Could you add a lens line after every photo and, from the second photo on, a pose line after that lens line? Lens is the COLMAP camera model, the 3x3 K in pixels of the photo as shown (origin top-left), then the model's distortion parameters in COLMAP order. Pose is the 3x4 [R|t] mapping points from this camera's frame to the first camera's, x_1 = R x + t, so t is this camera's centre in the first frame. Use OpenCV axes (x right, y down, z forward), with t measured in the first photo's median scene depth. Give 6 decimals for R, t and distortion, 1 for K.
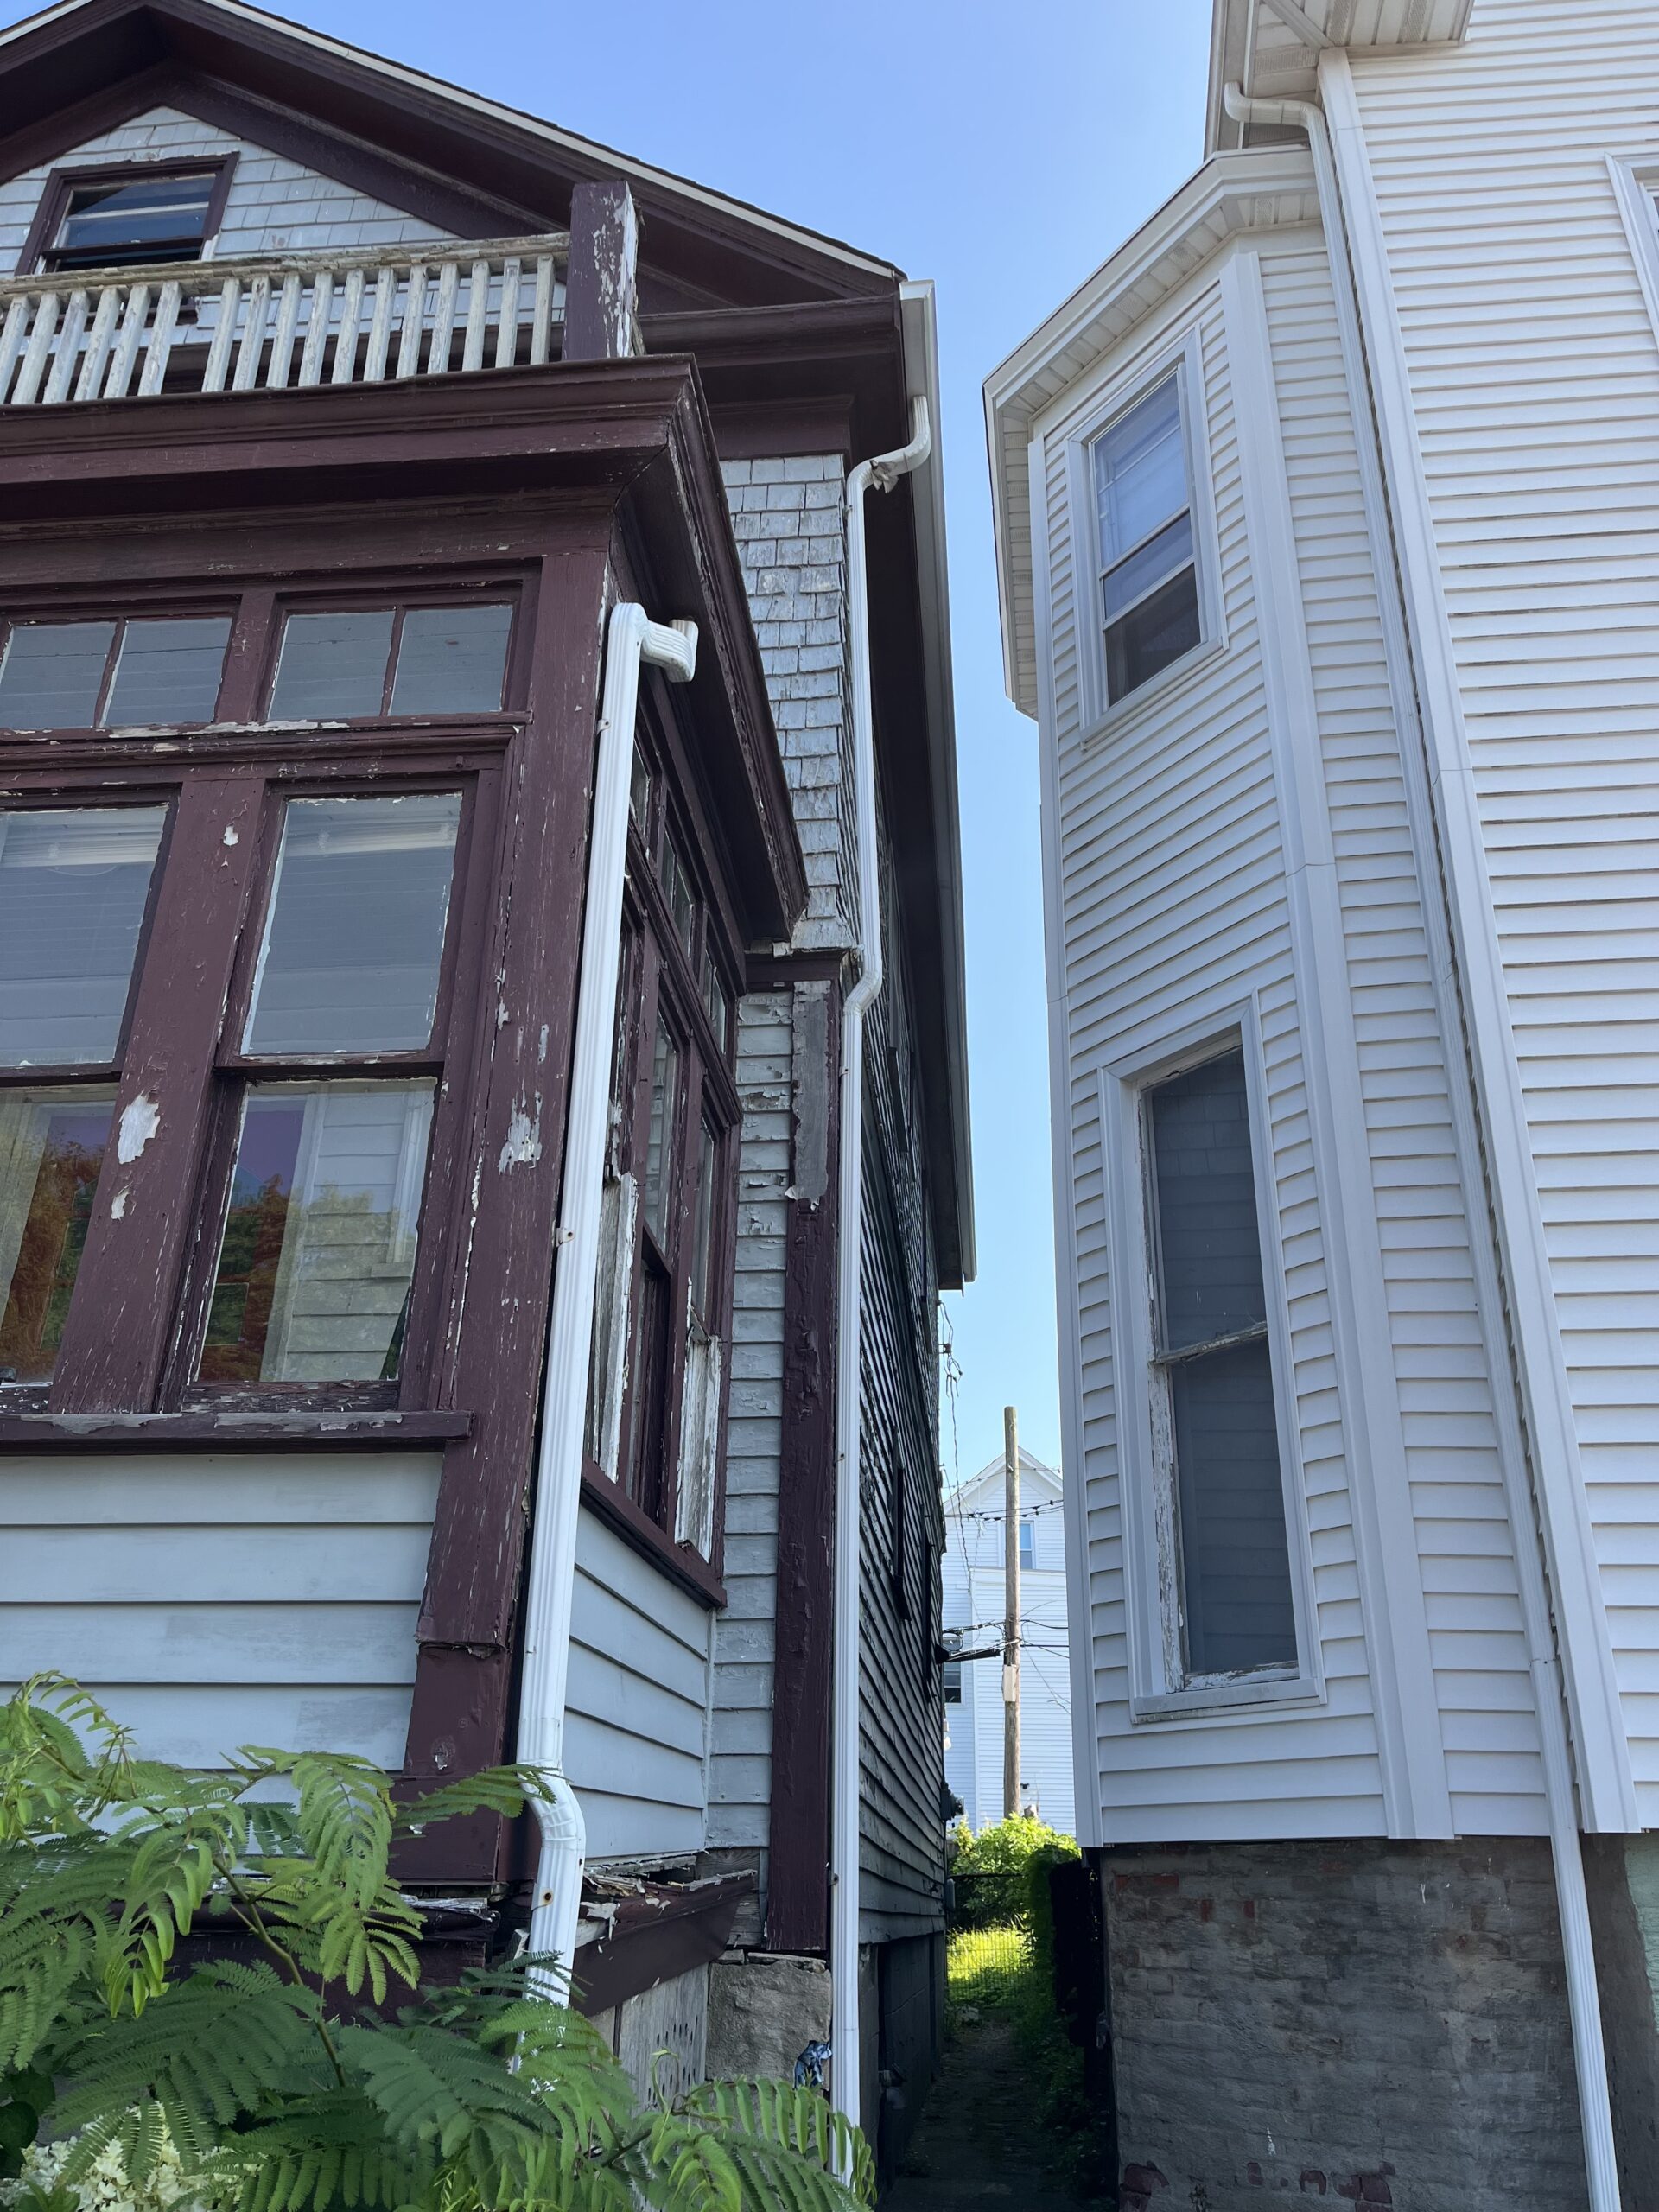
lens RADIAL K [[1667.1, 0, 834.3], [0, 1667.1, 1108.4], [0, 0, 1]] dist [0.014513, -0.008937]
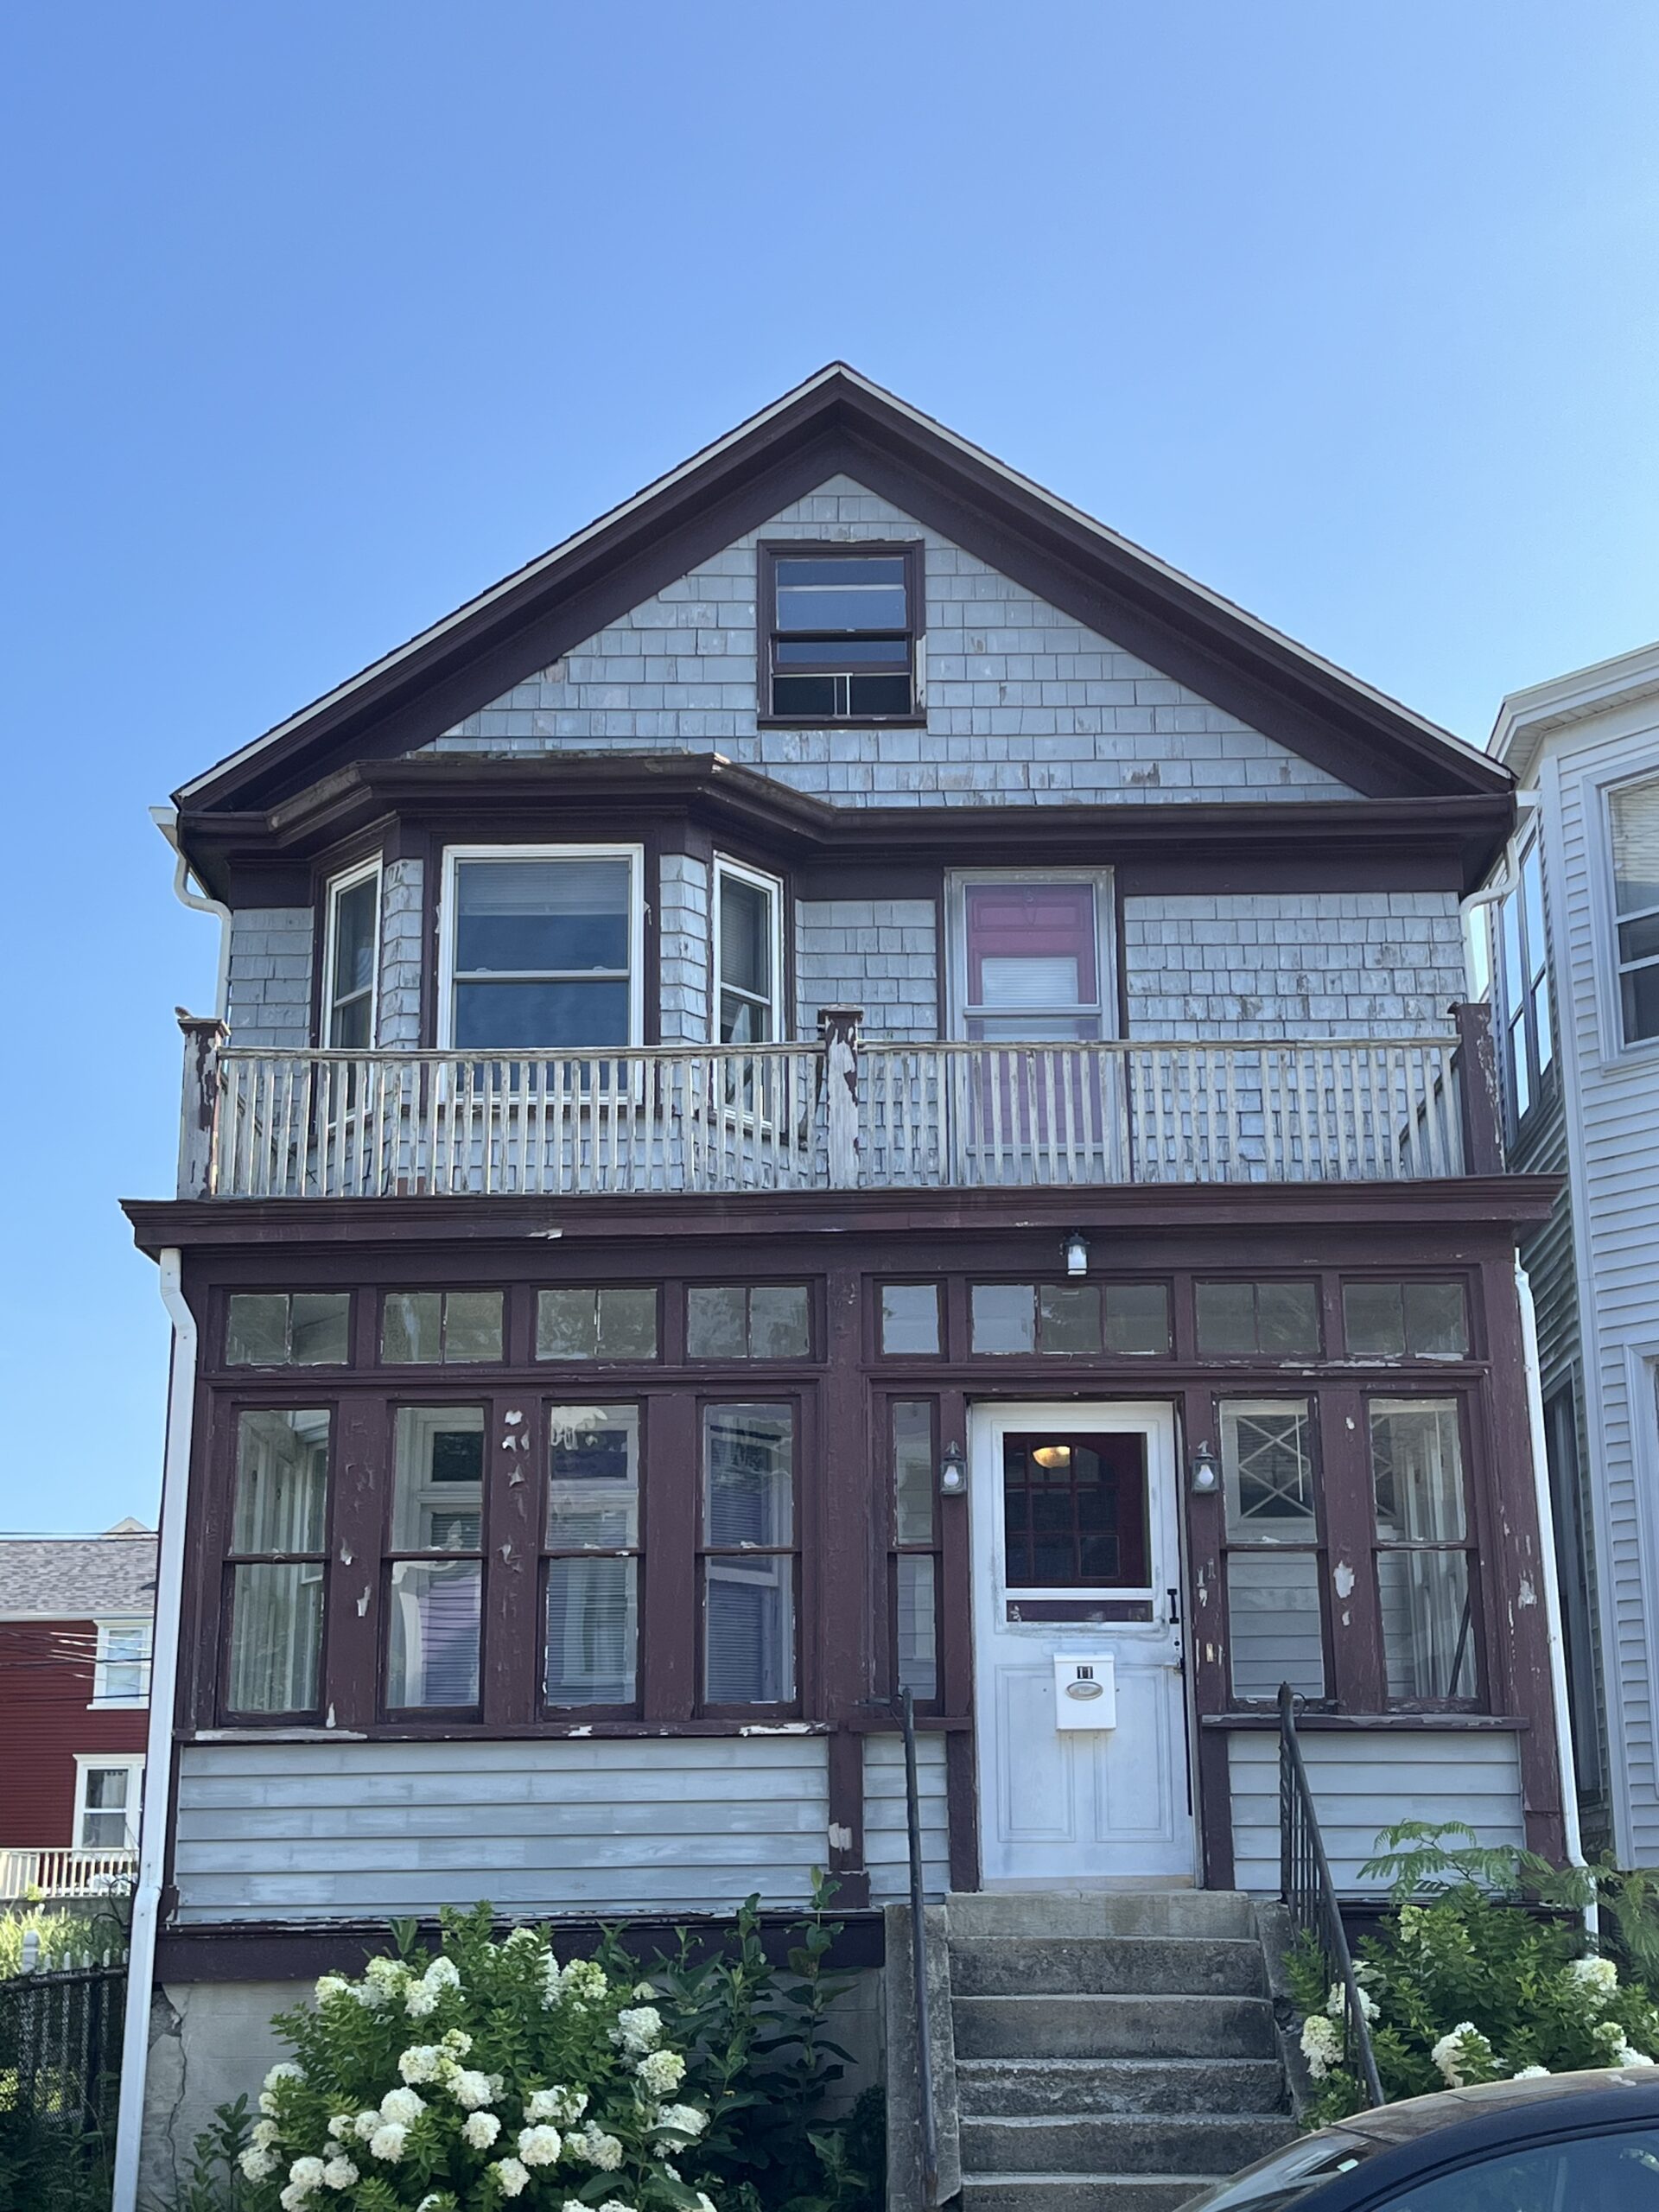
lens RADIAL K [[2830.3, 0, 827.4], [0, 2830.3, 1100.0], [0, 0, 1]] dist [0.072752, 0.000000]
pose [[0.997269, 0.003818, 0.073755, -0.700673], [-0.016056, 0.985985, 0.166060, -0.625904], [-0.072087, -0.166791, 0.983354, -1.300555]]
